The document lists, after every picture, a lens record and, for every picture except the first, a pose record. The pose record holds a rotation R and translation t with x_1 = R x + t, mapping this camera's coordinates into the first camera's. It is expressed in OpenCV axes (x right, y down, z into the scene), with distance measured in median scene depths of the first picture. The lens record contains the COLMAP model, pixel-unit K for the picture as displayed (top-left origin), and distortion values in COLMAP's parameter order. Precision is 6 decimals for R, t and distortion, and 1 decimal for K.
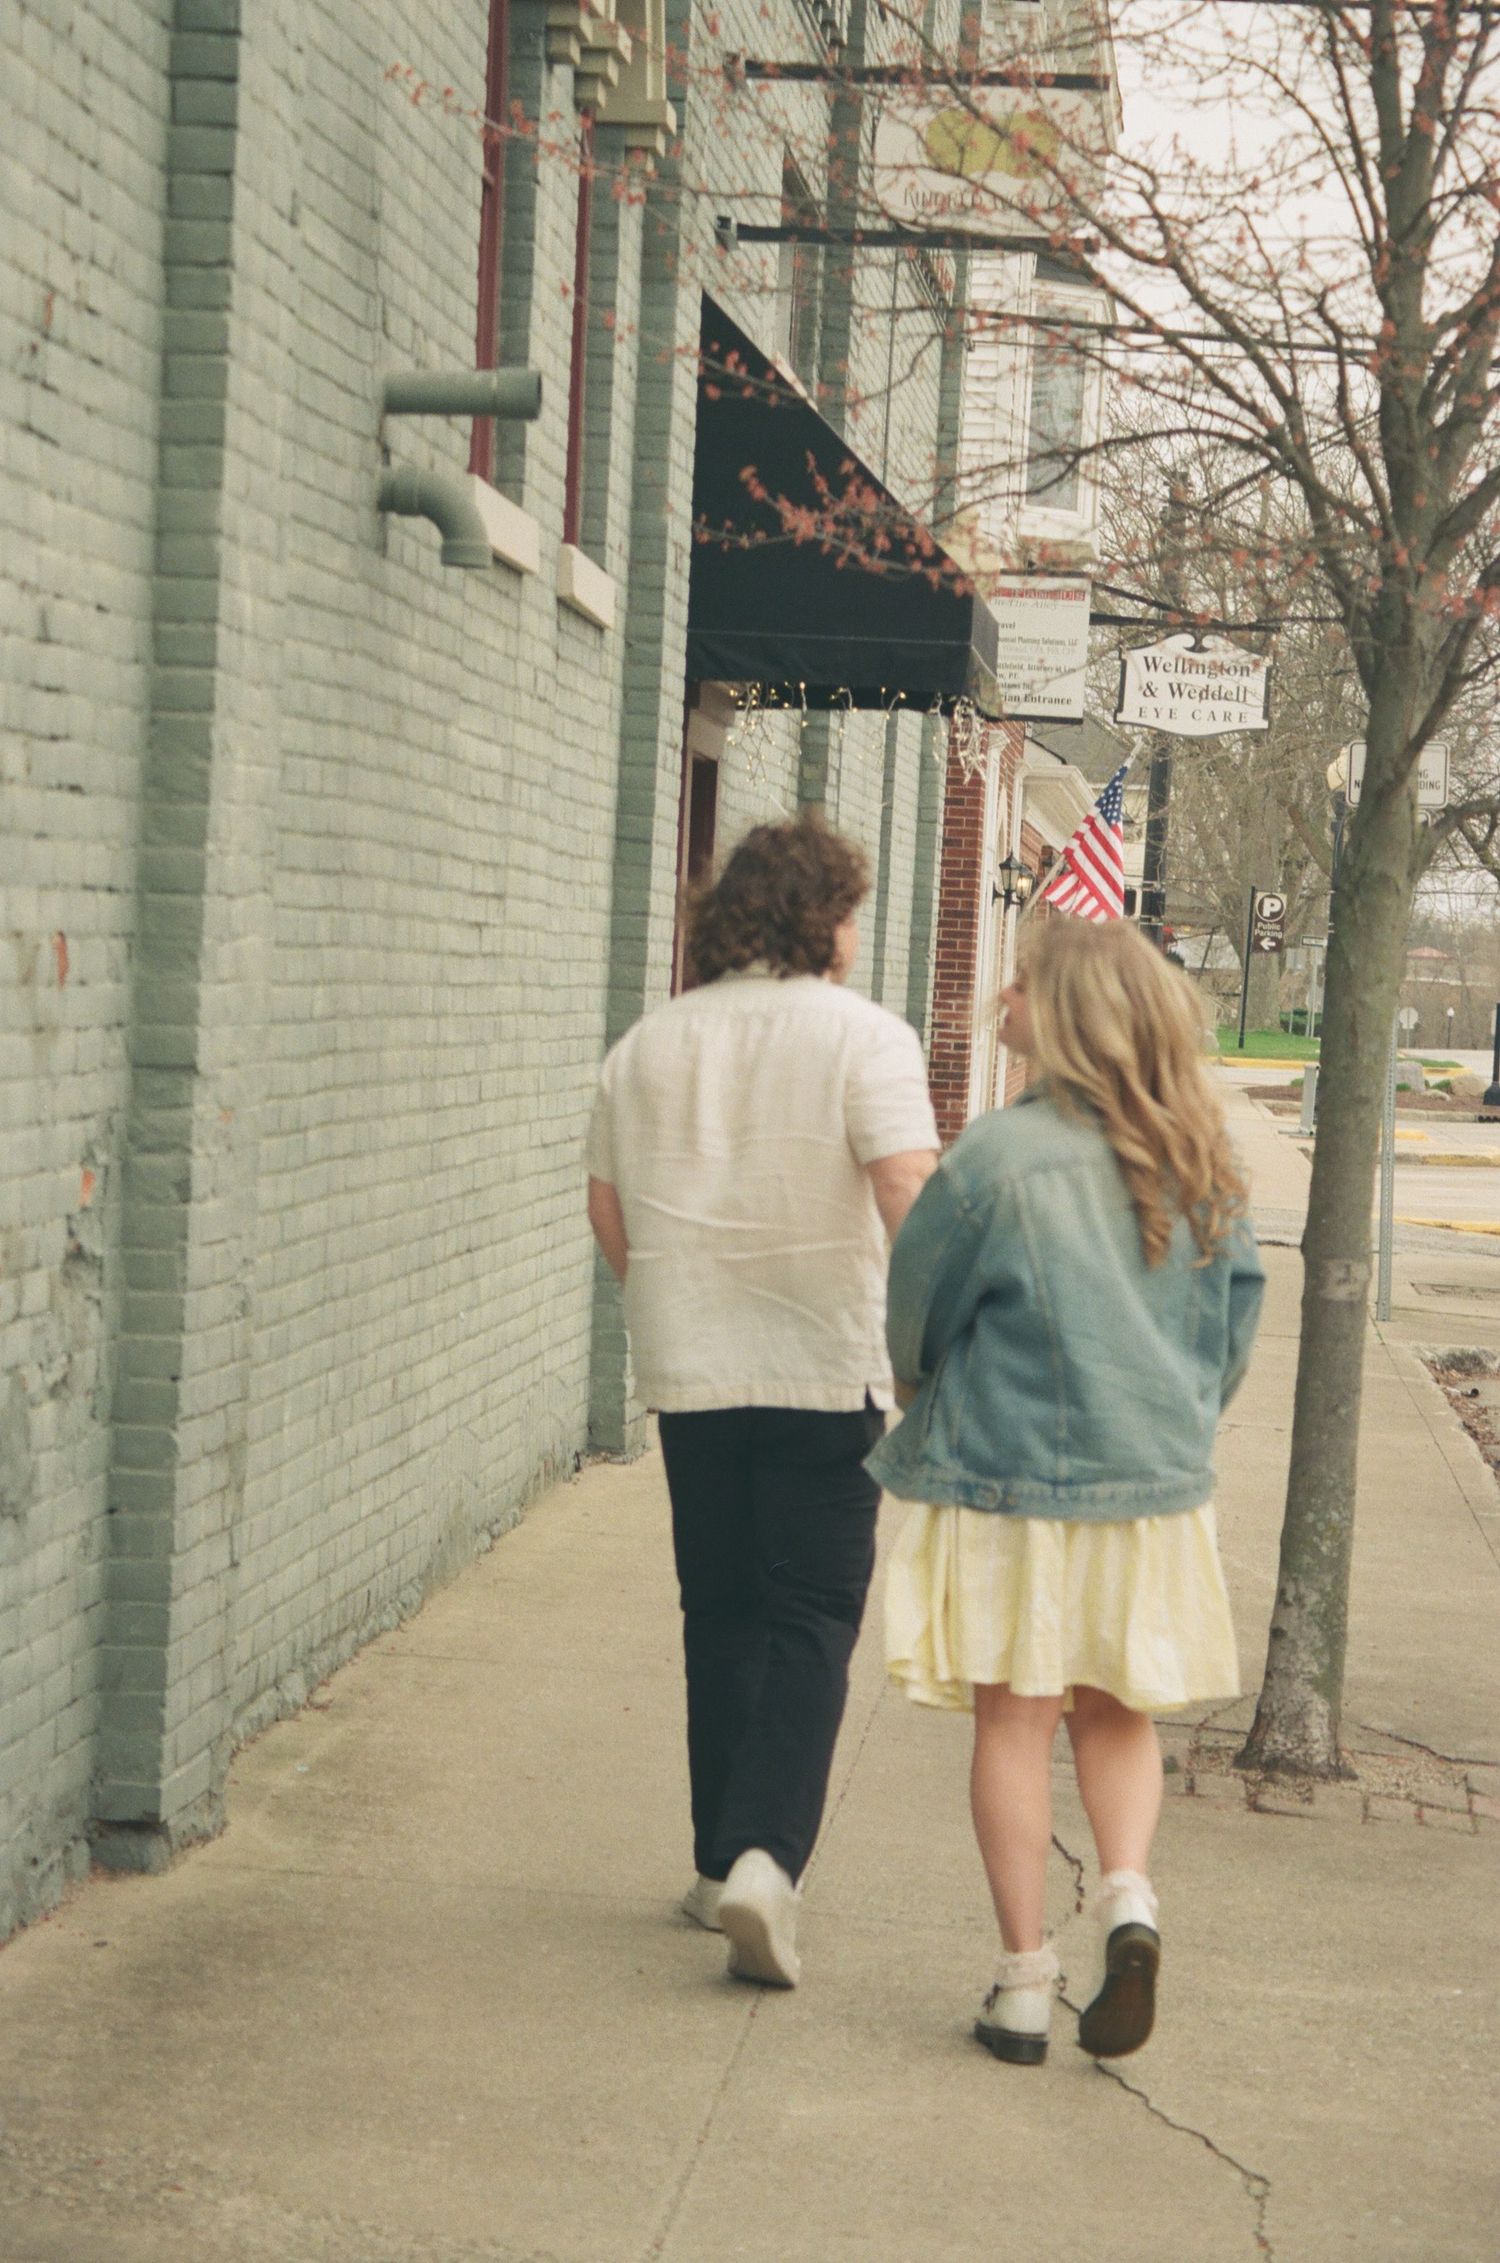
lens RADIAL K [[5594.4, 0, 773.9], [0, 5594.4, 1157.3], [0, 0, 1]] dist [0.413504, -0.046498]
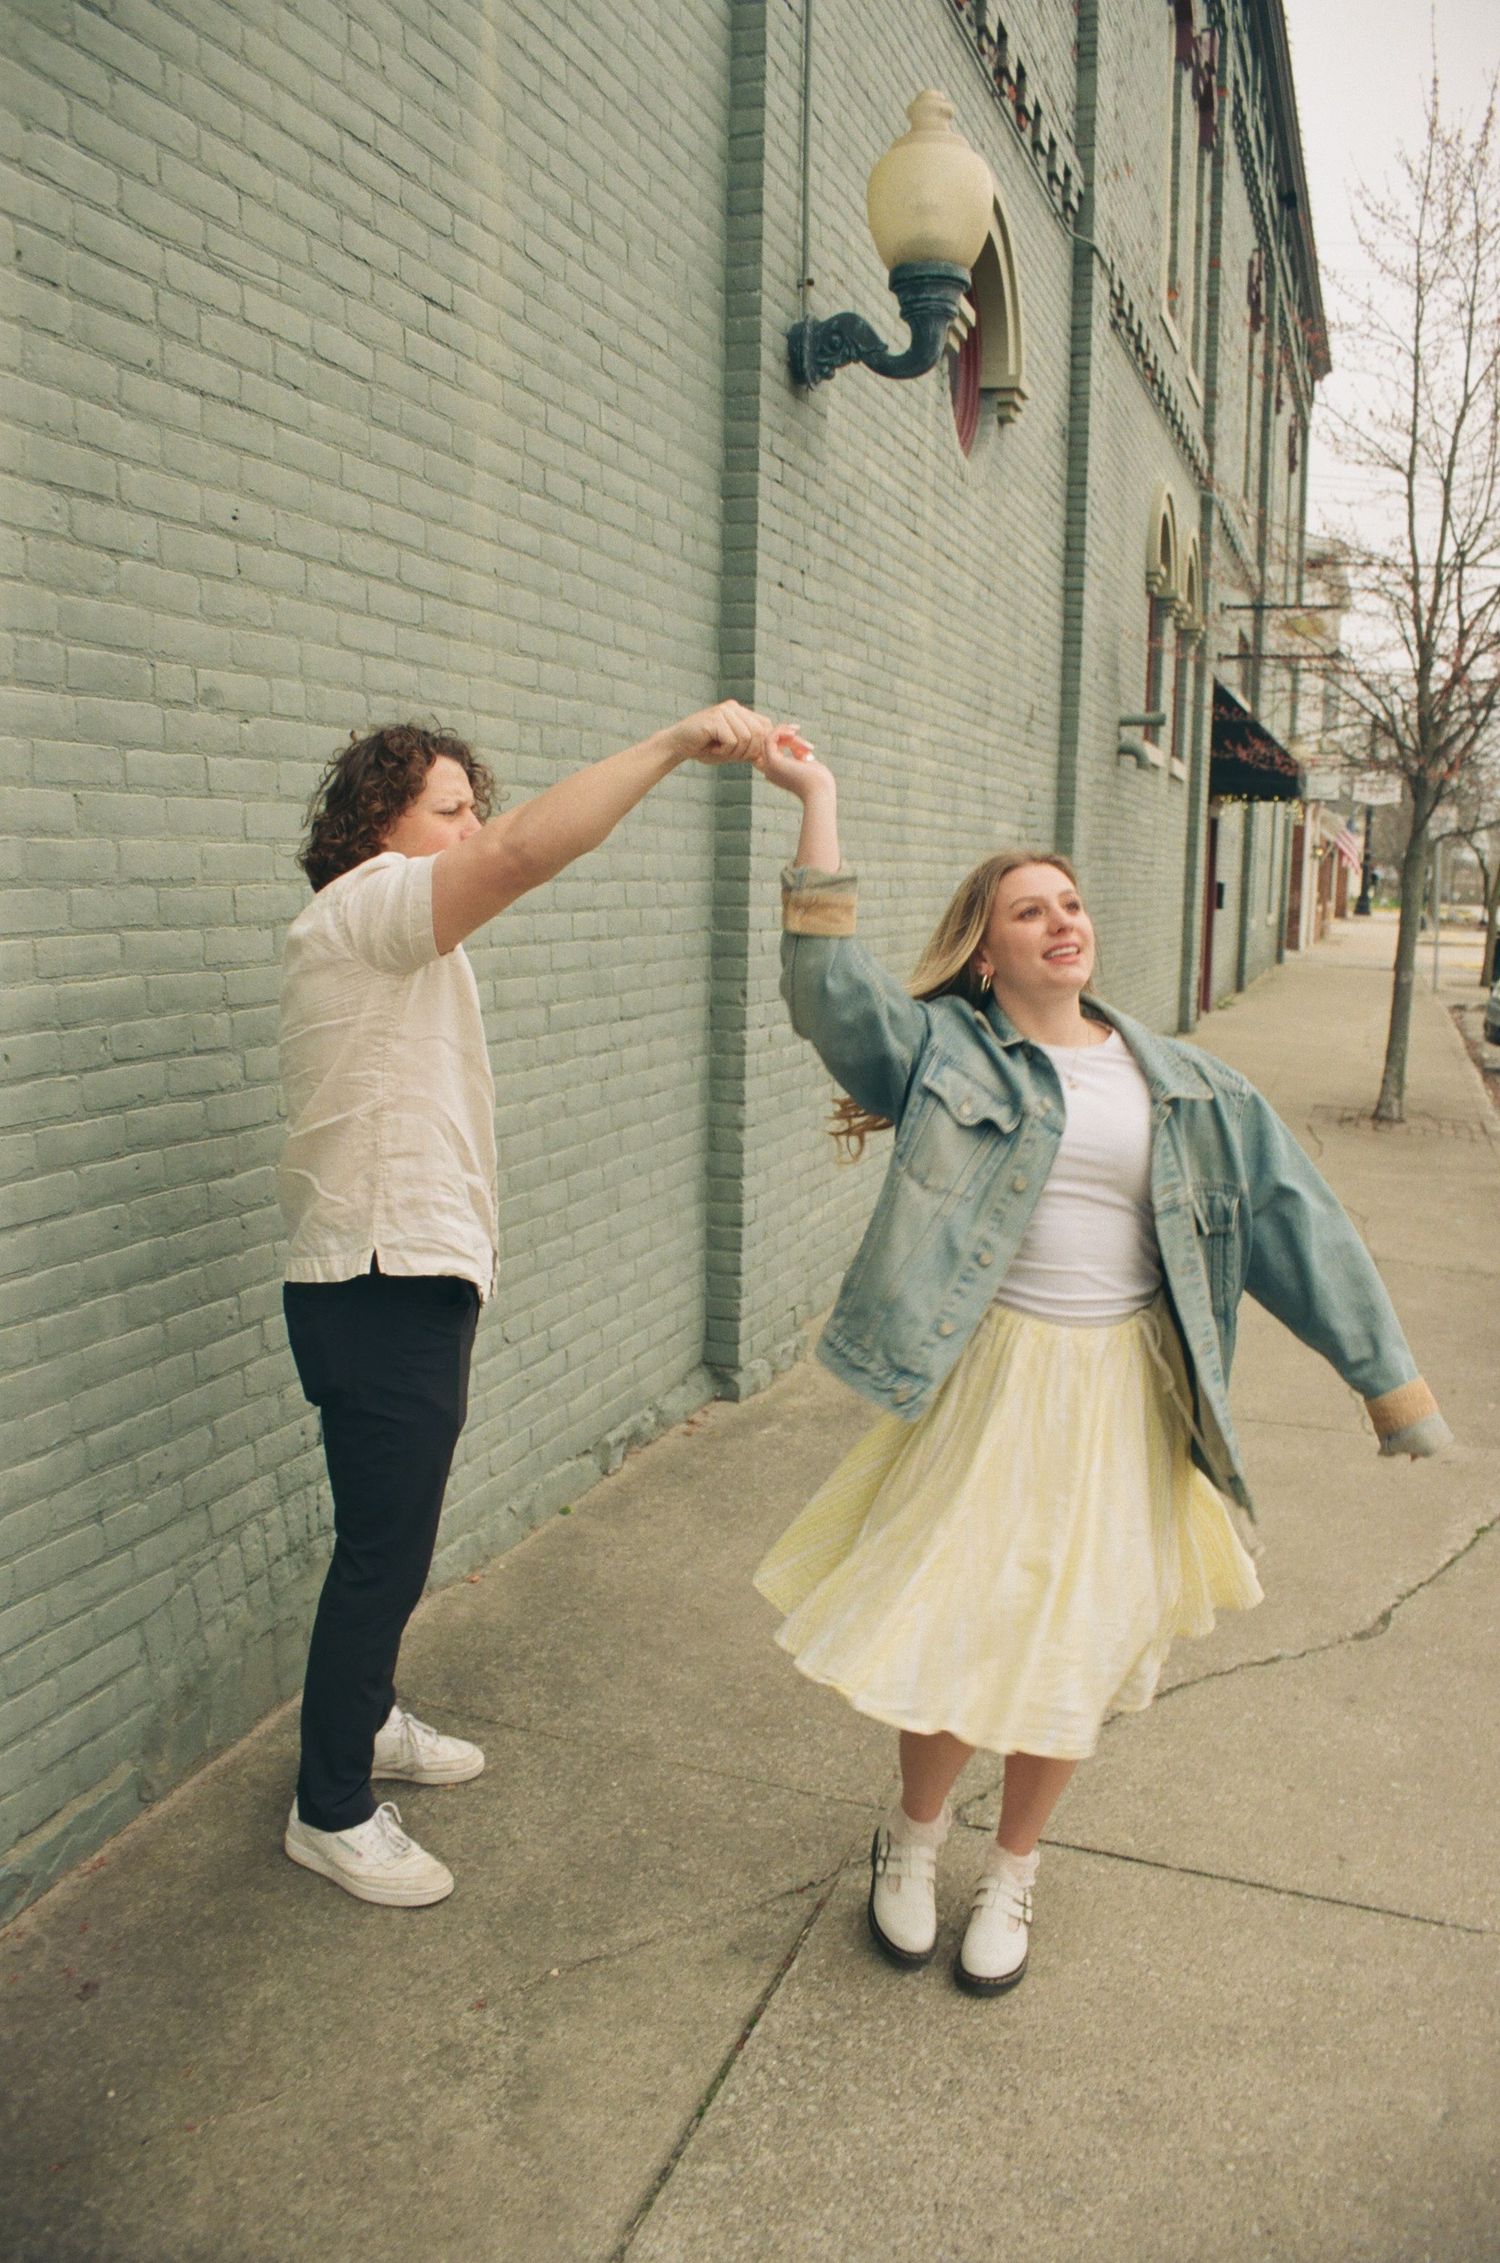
lens RADIAL K [[1893.8, 0, 714.9], [0, 1893.8, 1170.6], [0, 0, 1]] dist [-0.144019, 0.049078]
pose [[0.963537, 0.013741, -0.267221, 0.000719], [0.017539, 0.993289, 0.114318, 0.002590], [0.266999, -0.114836, 0.956830, -0.160934]]
